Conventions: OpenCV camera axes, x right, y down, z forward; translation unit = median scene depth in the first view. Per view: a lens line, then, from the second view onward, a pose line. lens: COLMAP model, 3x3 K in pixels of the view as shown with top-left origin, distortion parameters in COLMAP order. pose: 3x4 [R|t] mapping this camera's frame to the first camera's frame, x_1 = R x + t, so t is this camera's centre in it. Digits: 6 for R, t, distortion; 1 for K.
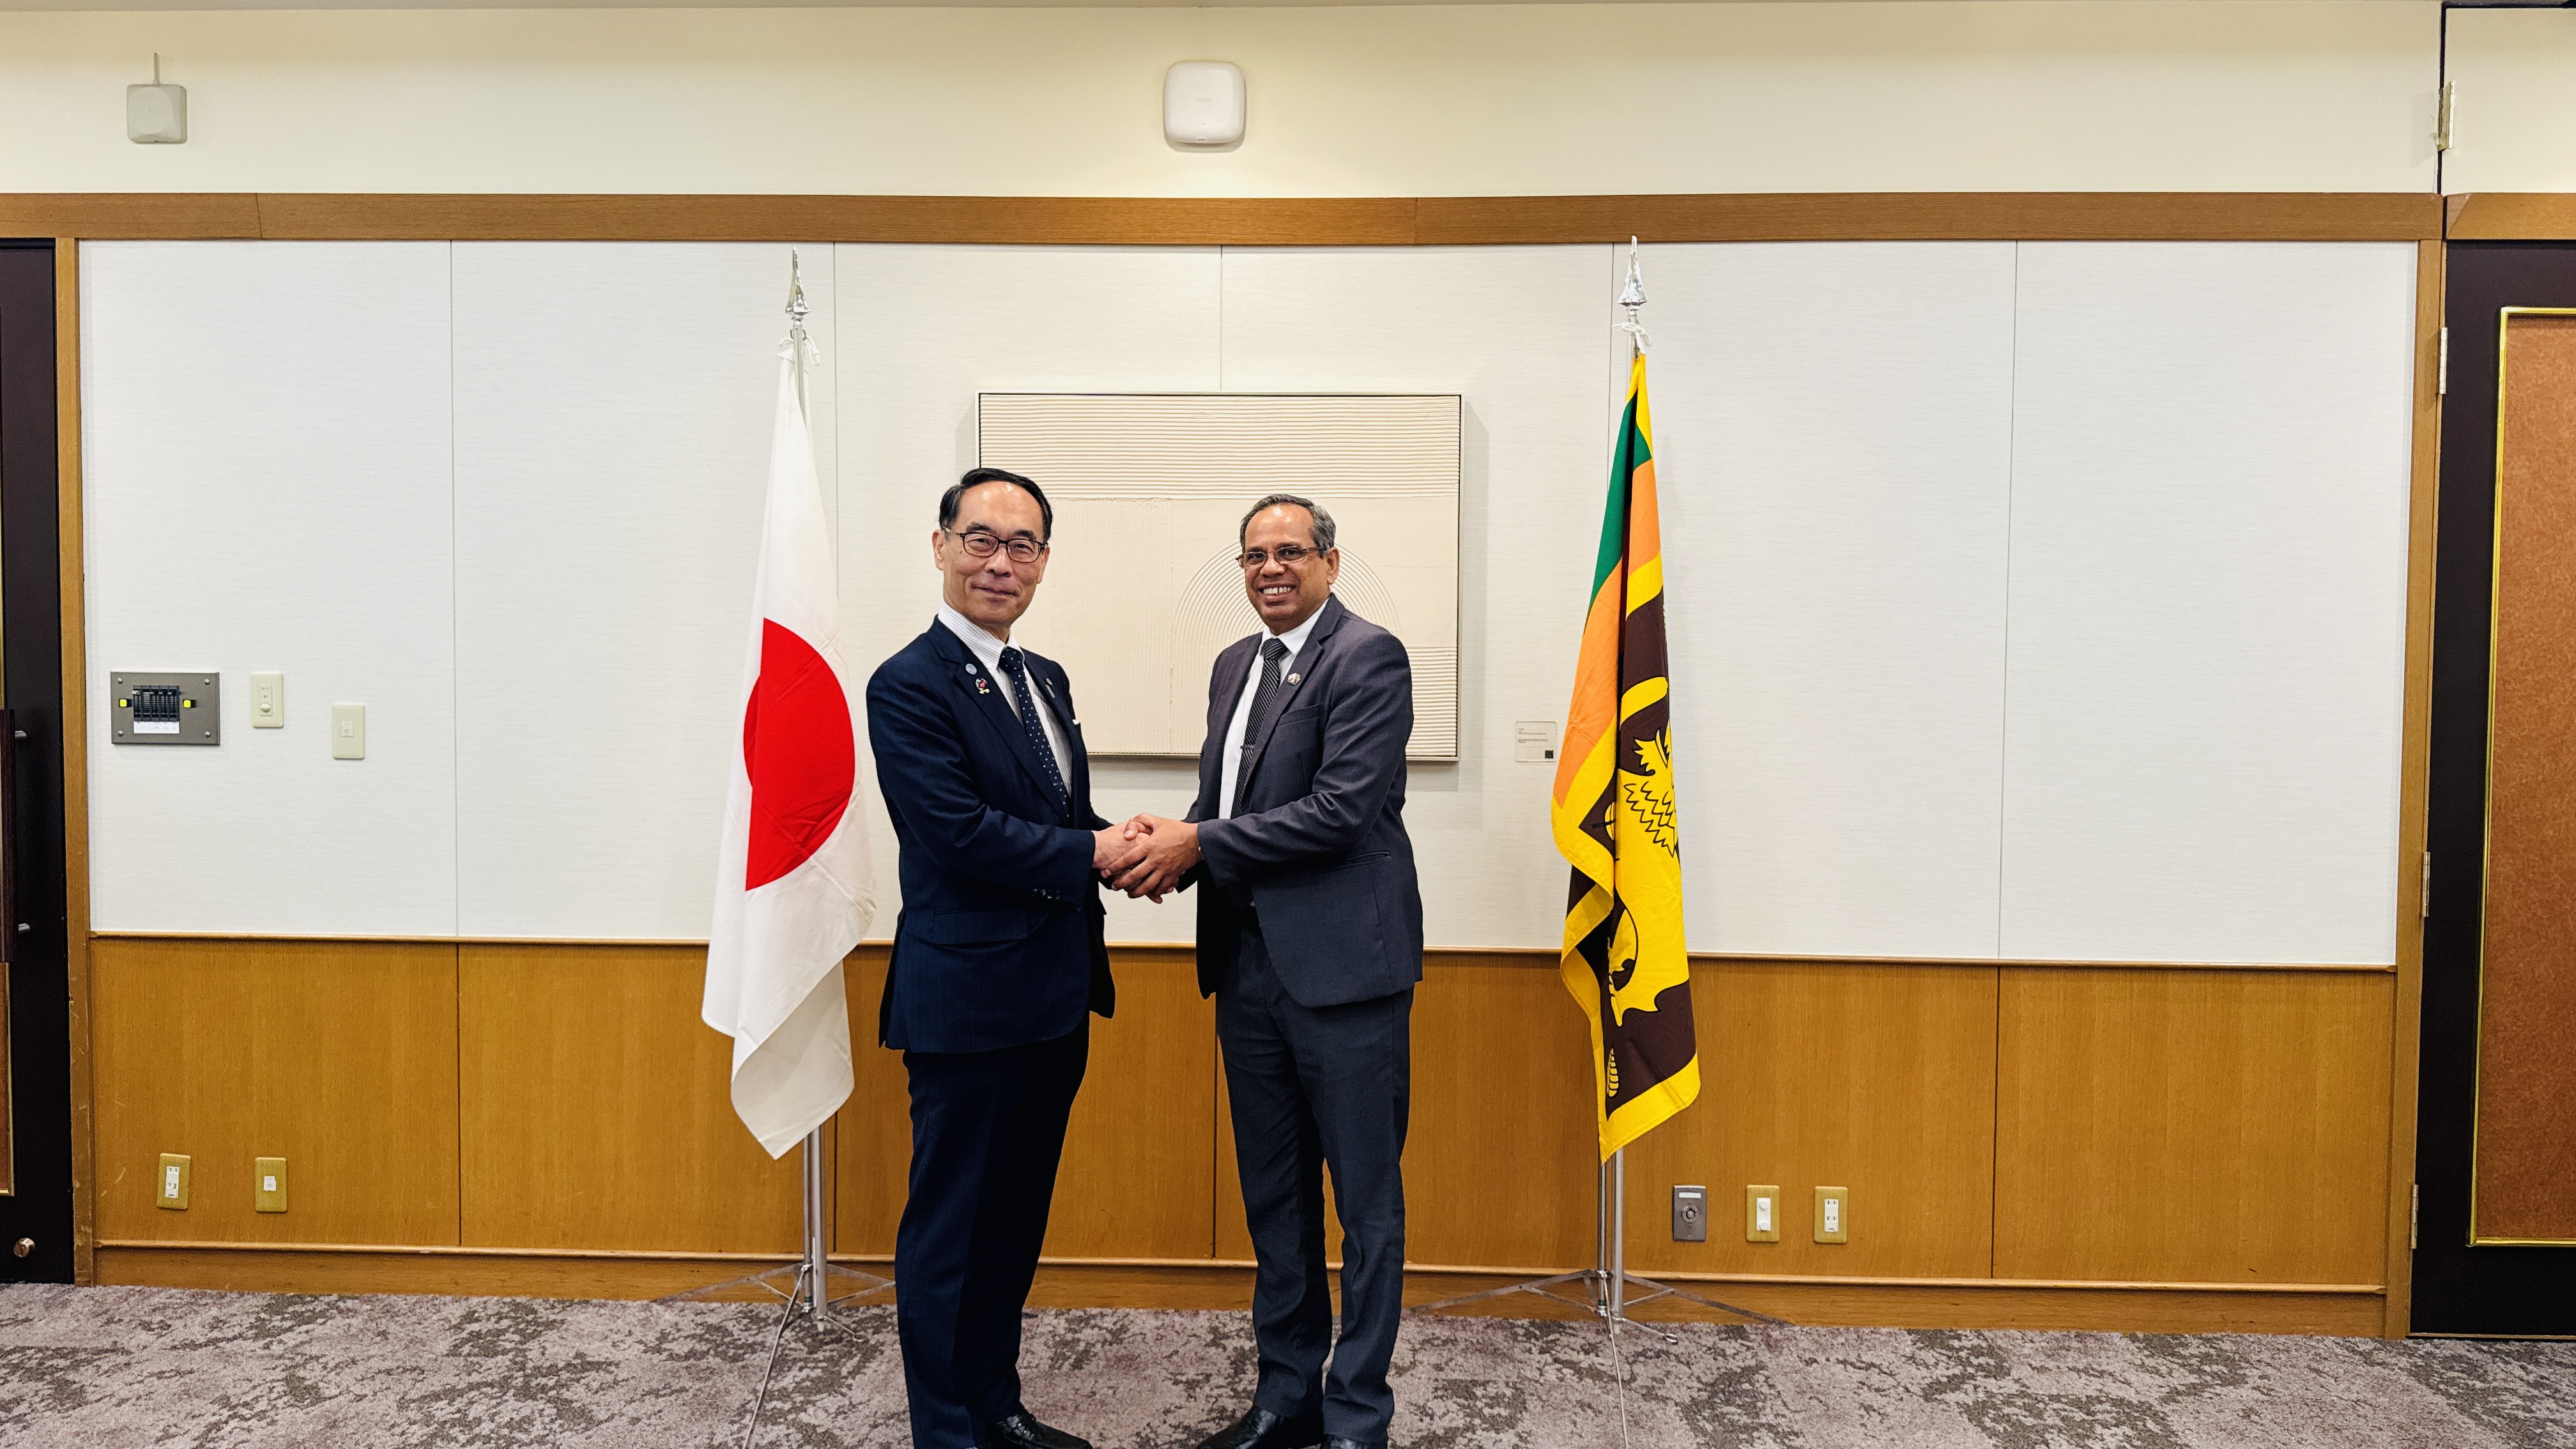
lens RADIAL K [[1843.8, 0, 1284.5], [0, 1843.8, 743.7], [0, 0, 1]] dist [0.080834, -0.134444]
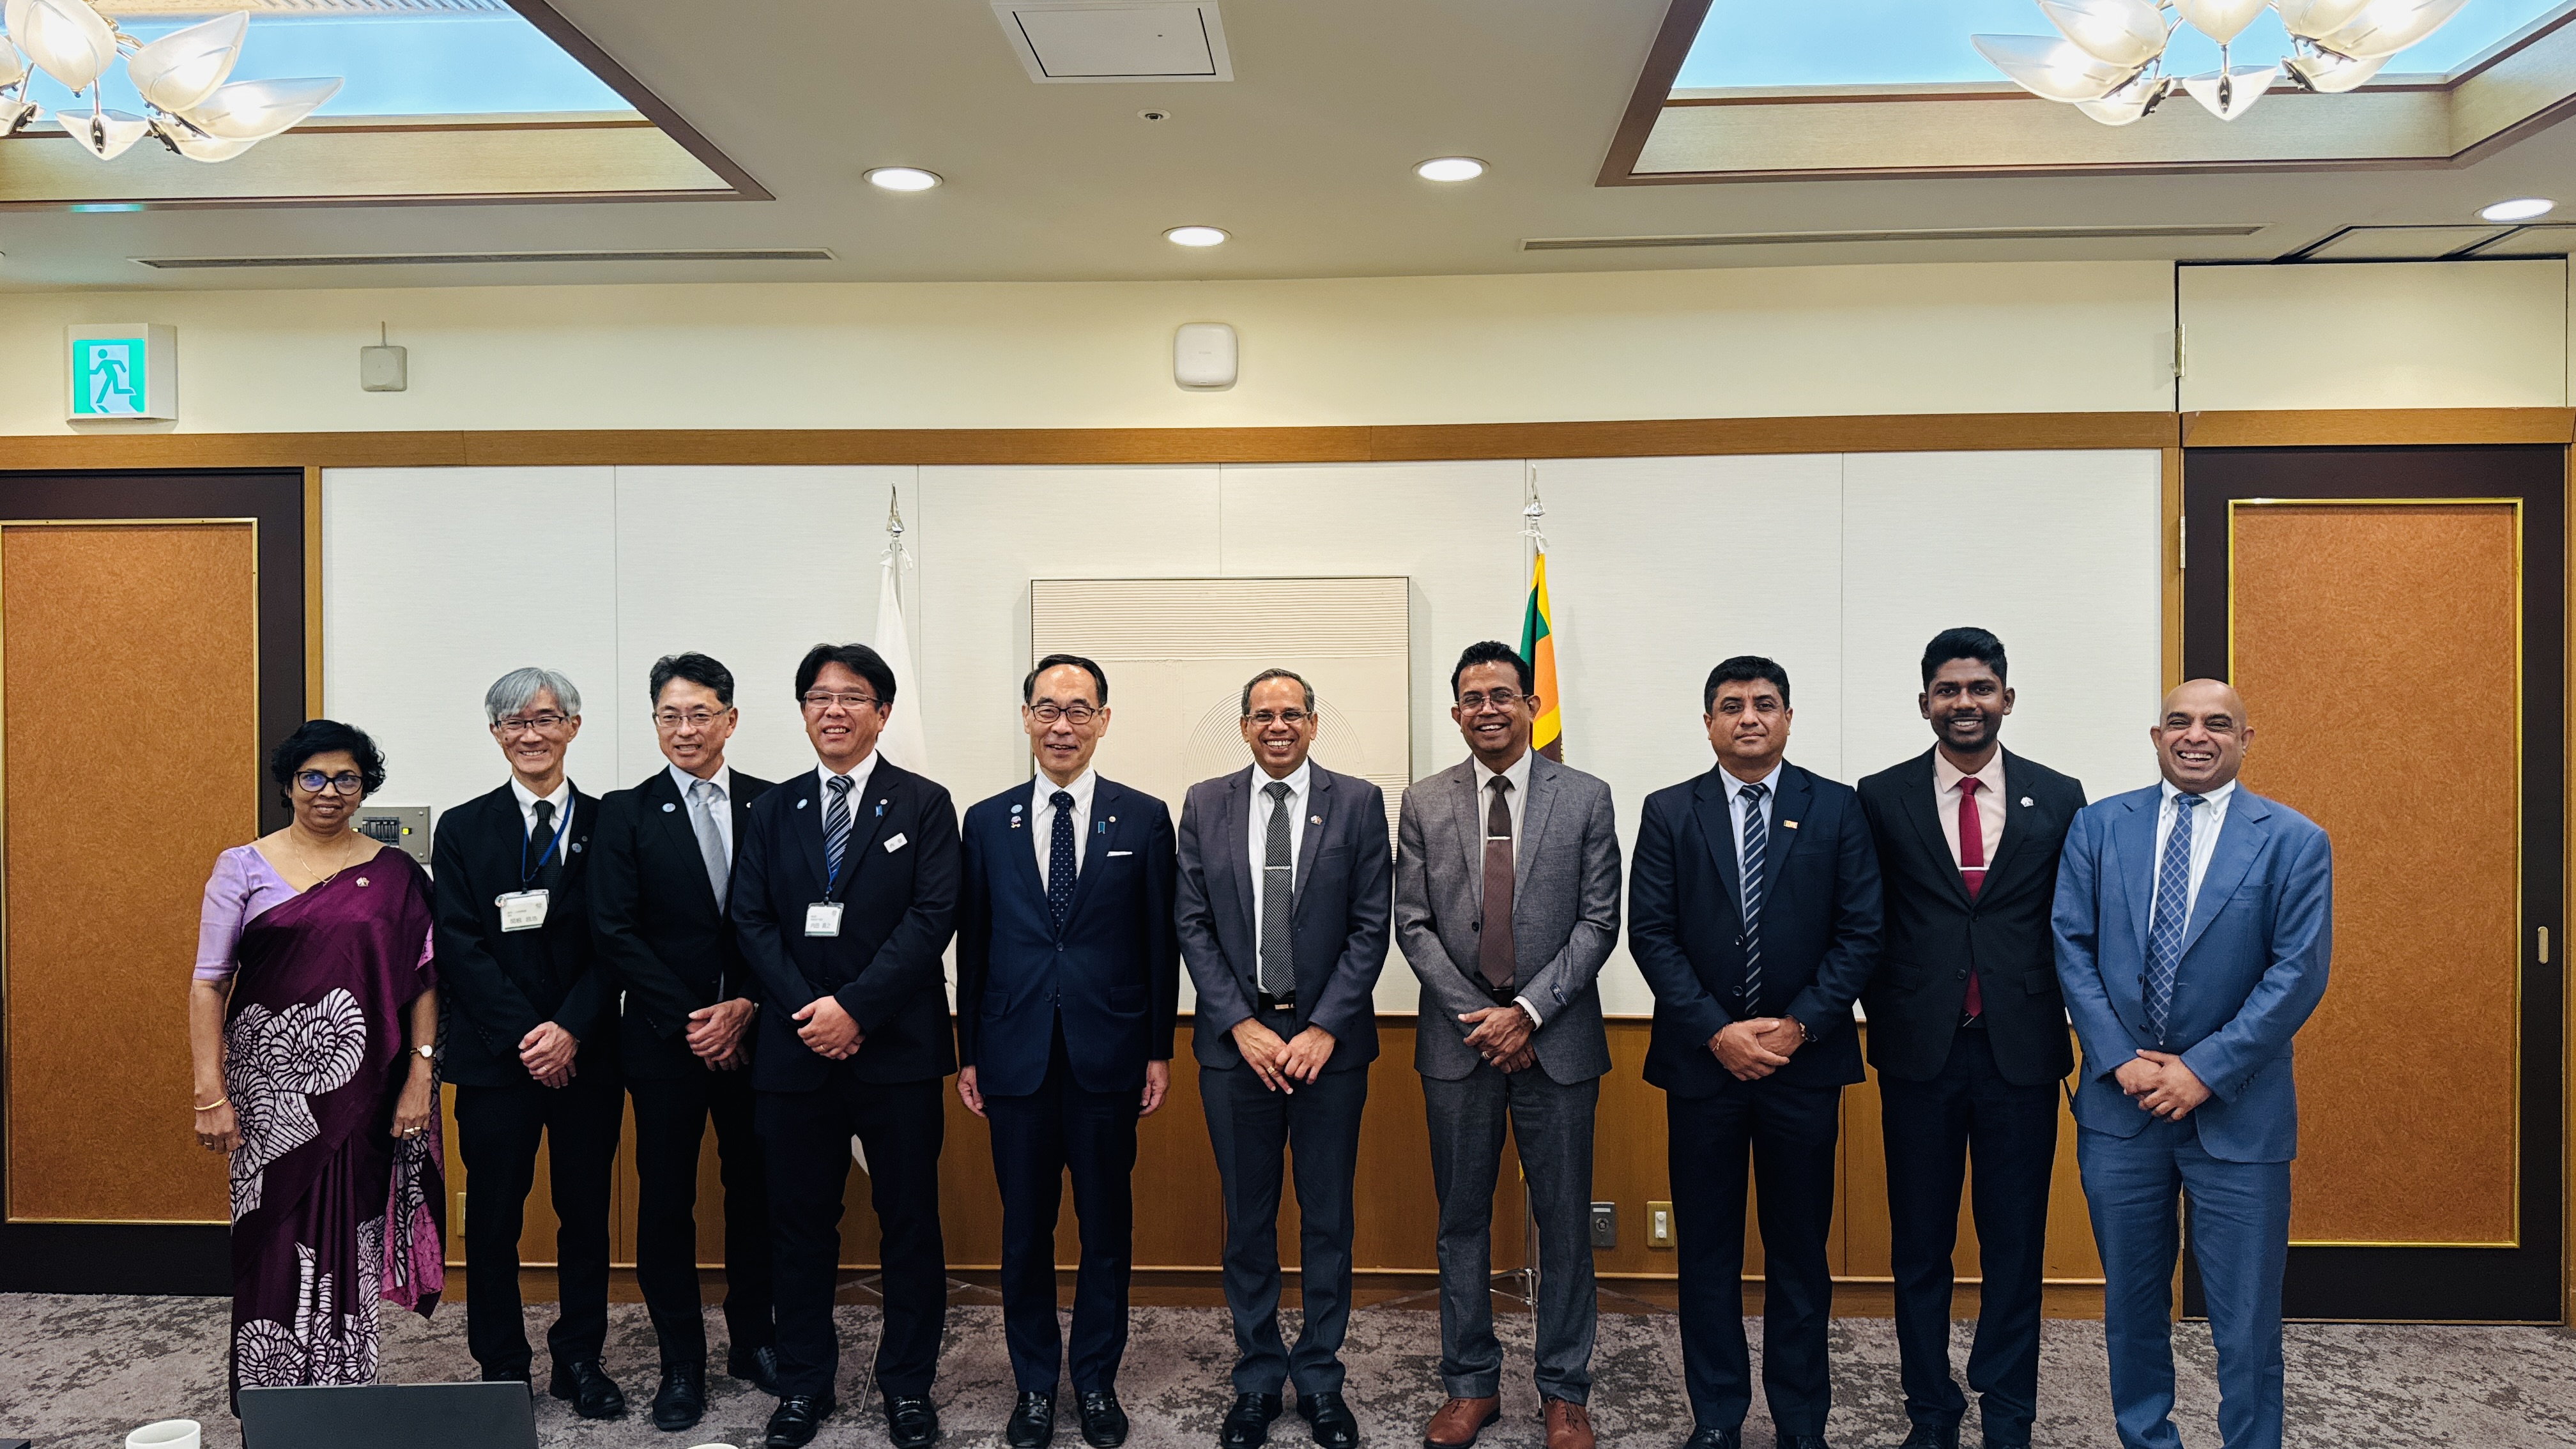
lens RADIAL K [[1843.8, 0, 1284.5], [0, 1843.8, 743.7], [0, 0, 1]] dist [0.080834, -0.134444]
pose [[0.999844, -0.012218, -0.012764, 0.024737], [0.011733, 0.999231, -0.037401, -0.027894], [0.013211, 0.037246, 0.999219, -0.271150]]
